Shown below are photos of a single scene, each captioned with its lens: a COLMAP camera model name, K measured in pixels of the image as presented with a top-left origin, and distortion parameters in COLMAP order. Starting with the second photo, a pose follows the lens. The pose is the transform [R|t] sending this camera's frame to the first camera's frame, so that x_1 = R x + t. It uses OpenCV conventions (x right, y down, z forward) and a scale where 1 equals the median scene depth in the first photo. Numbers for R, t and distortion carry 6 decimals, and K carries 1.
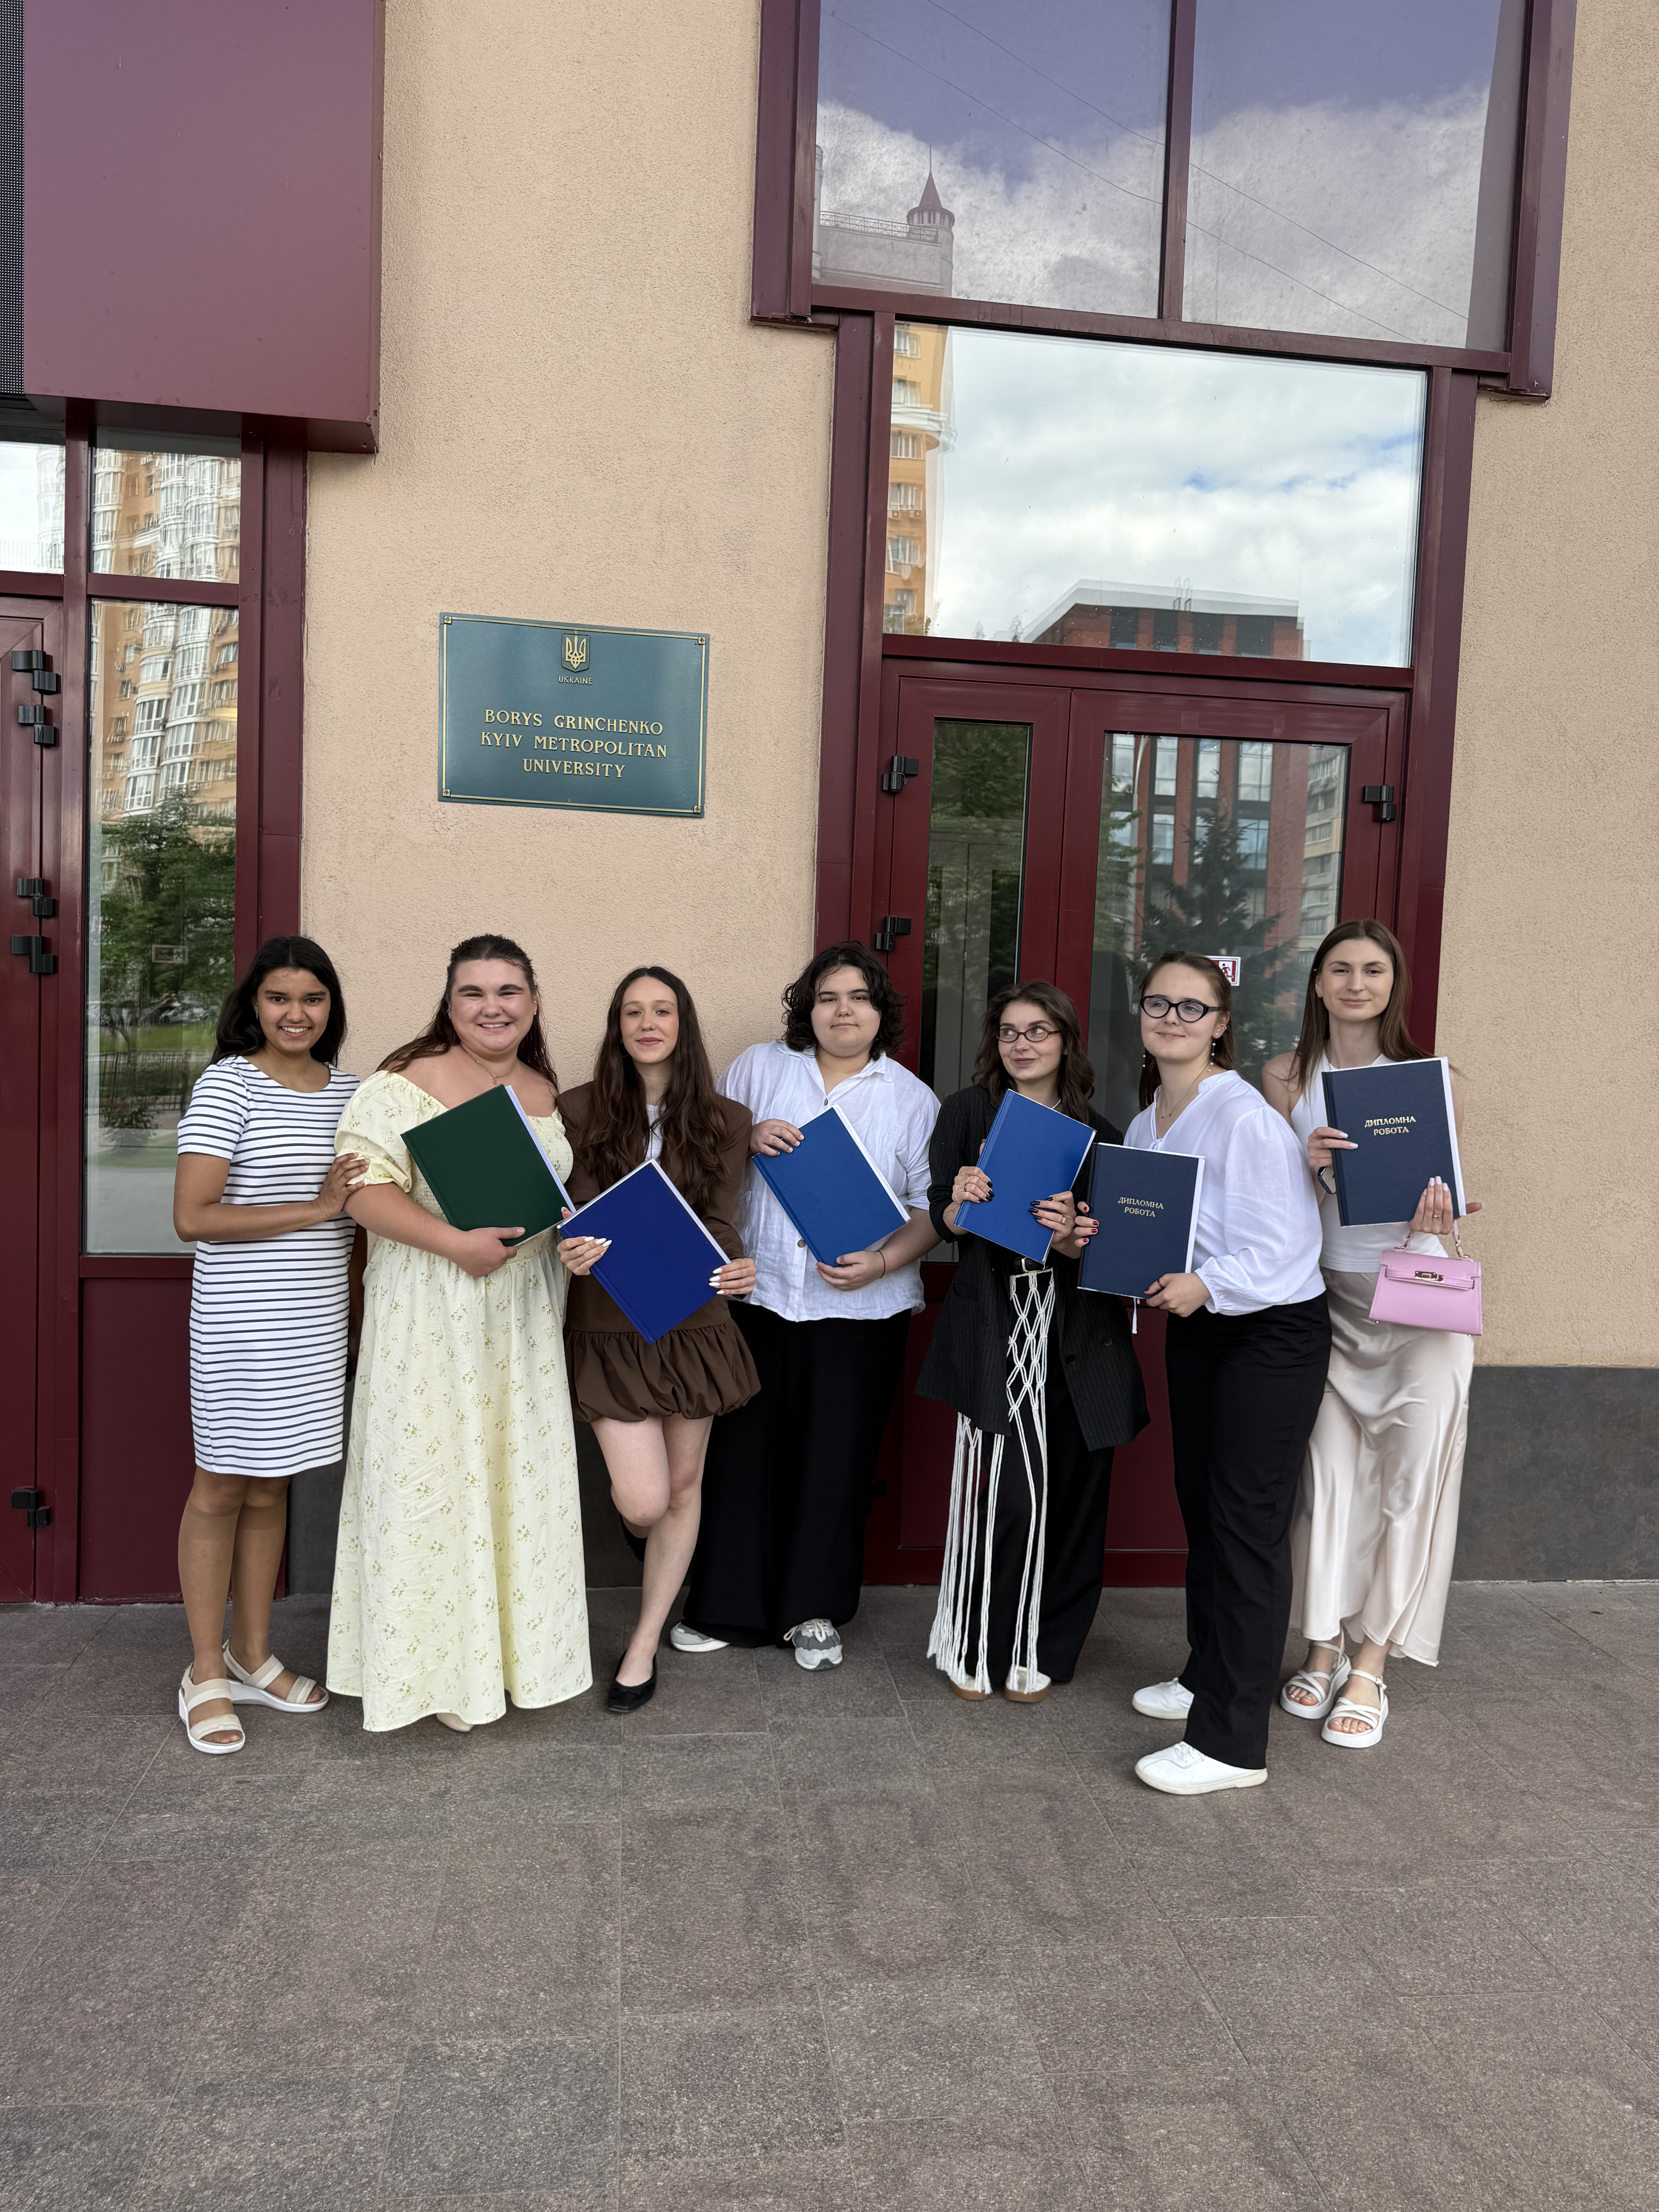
lens RADIAL K [[1582.7, 0, 829.5], [0, 1582.7, 1106.0], [0, 0, 1]] dist [-0.003552, -0.002603]
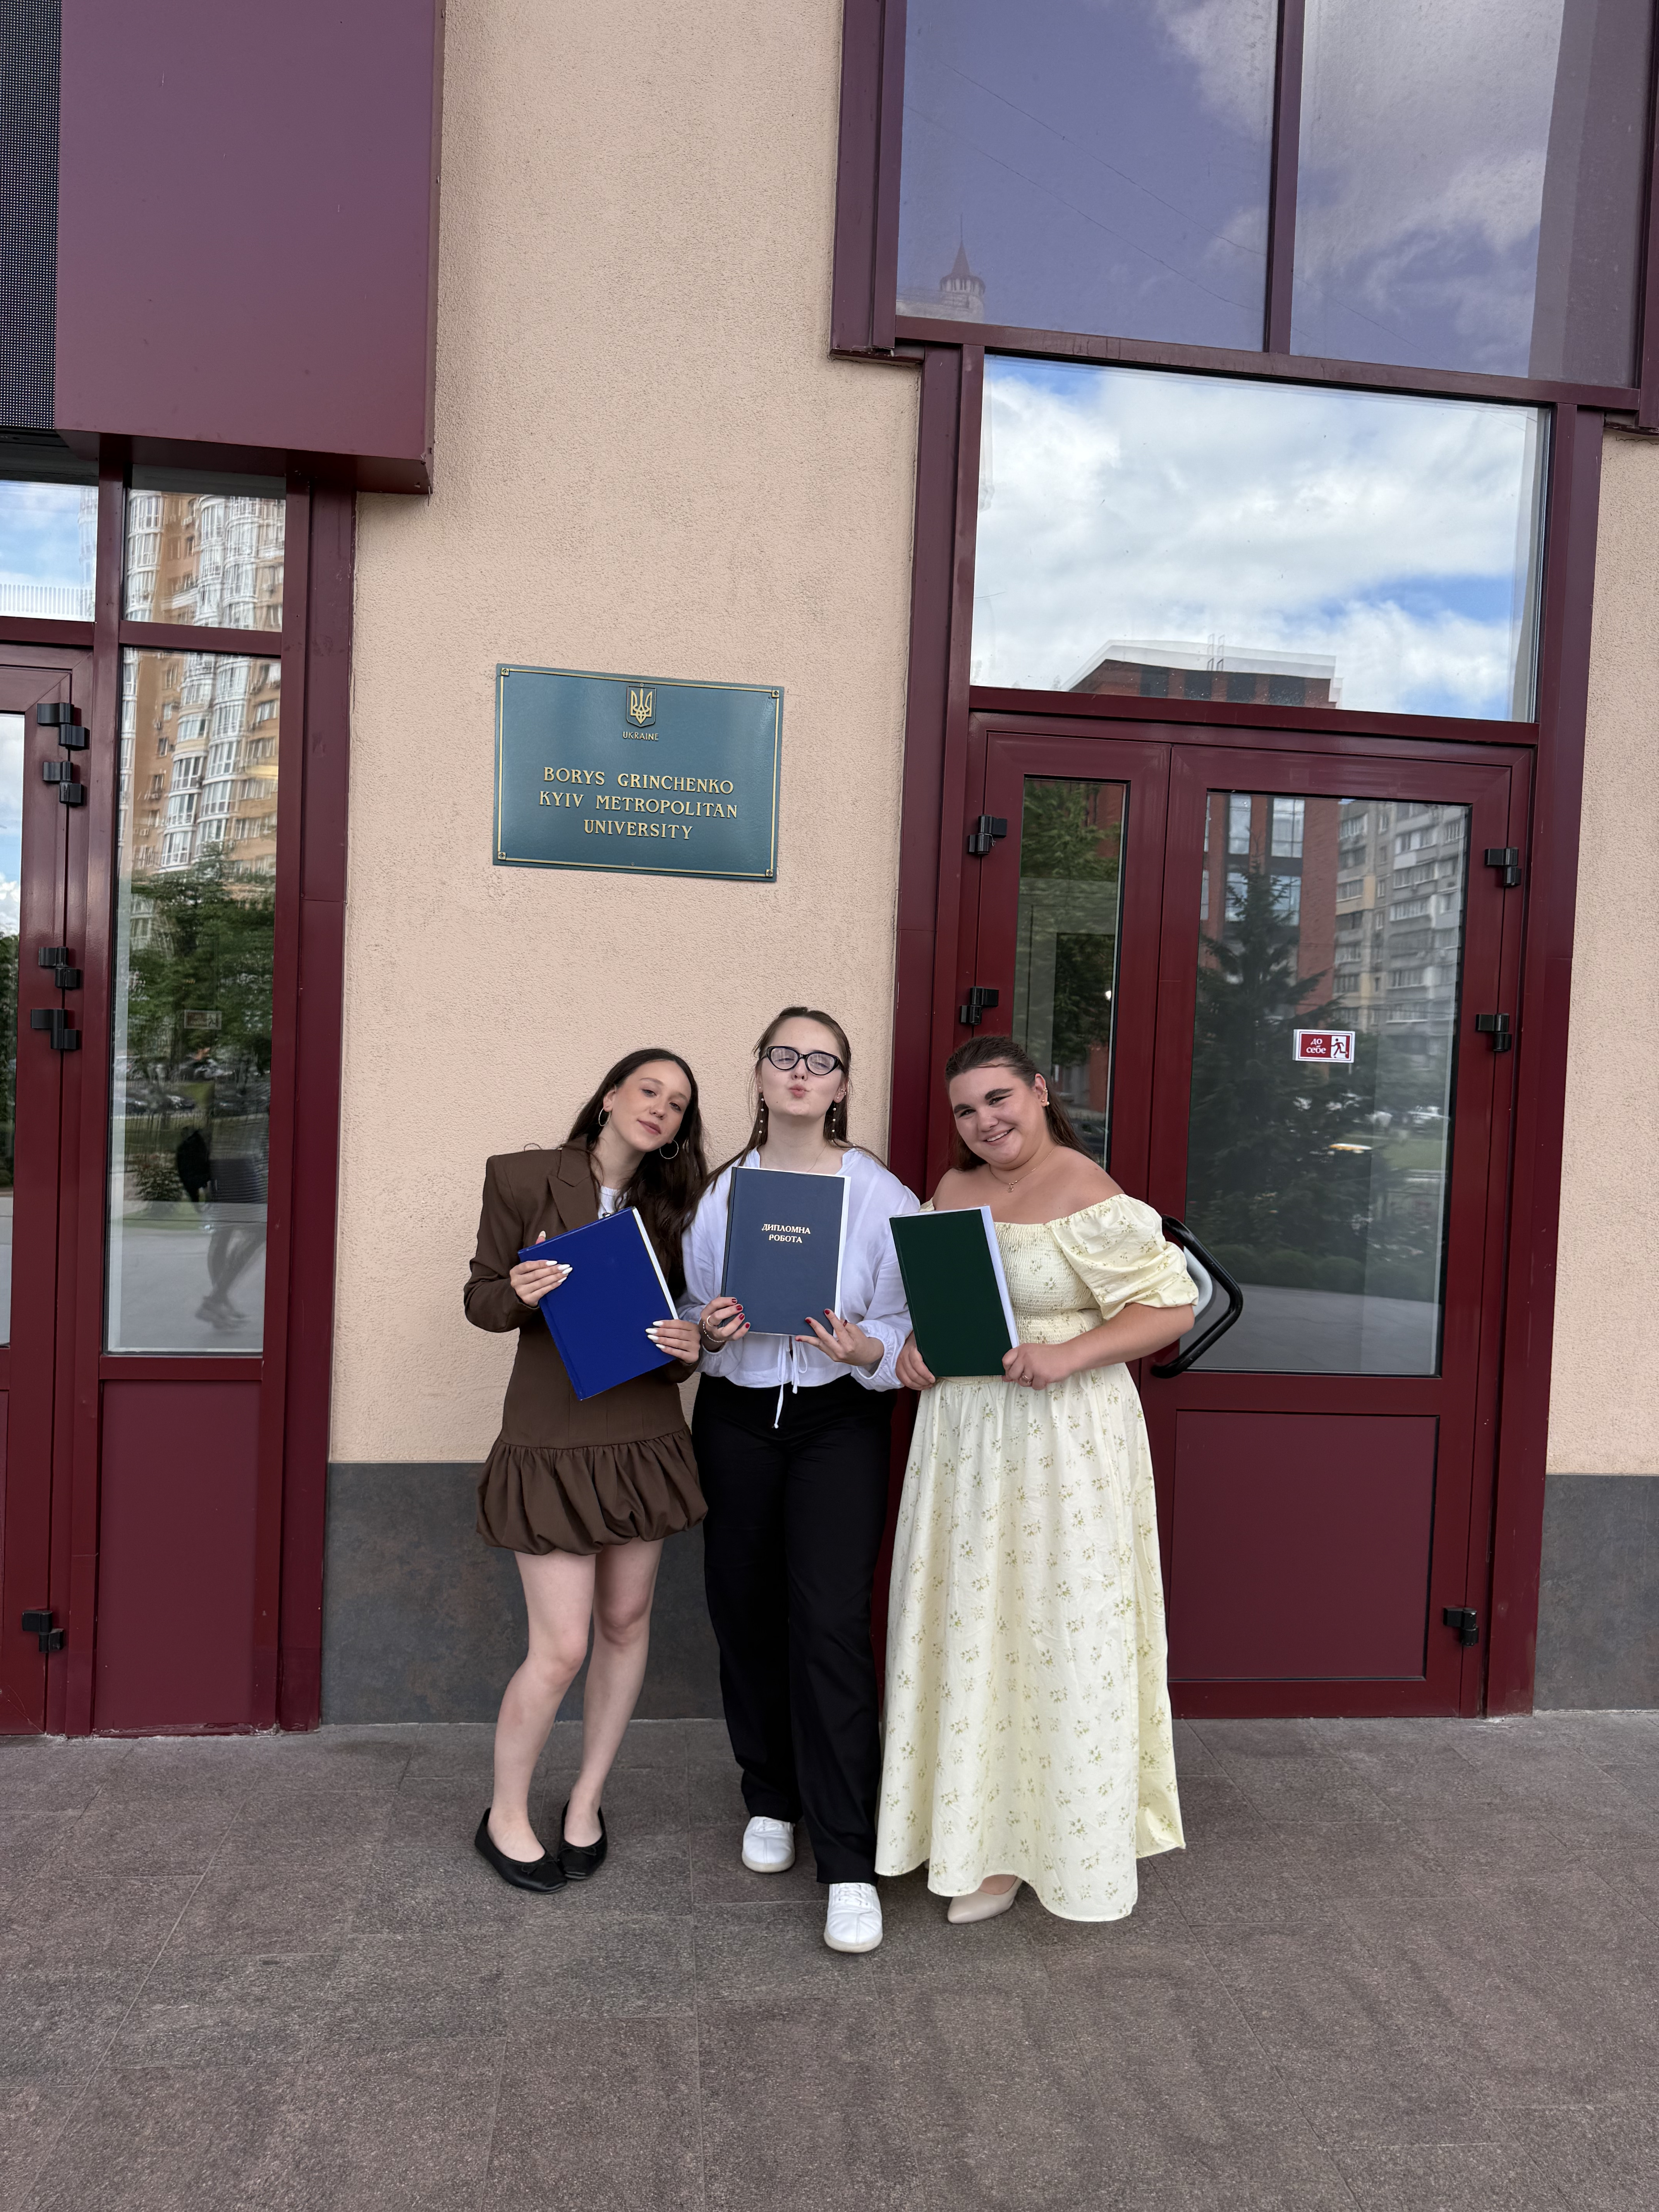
lens RADIAL K [[1542.2, 0, 829.5], [0, 1542.2, 1106.0], [0, 0, 1]] dist [-0.000203, -0.006424]
pose [[0.999964, 0.002622, -0.008095, -0.042103], [-0.002853, 0.999586, -0.028641, -0.025737], [0.008017, 0.028663, 0.999557, 0.100887]]
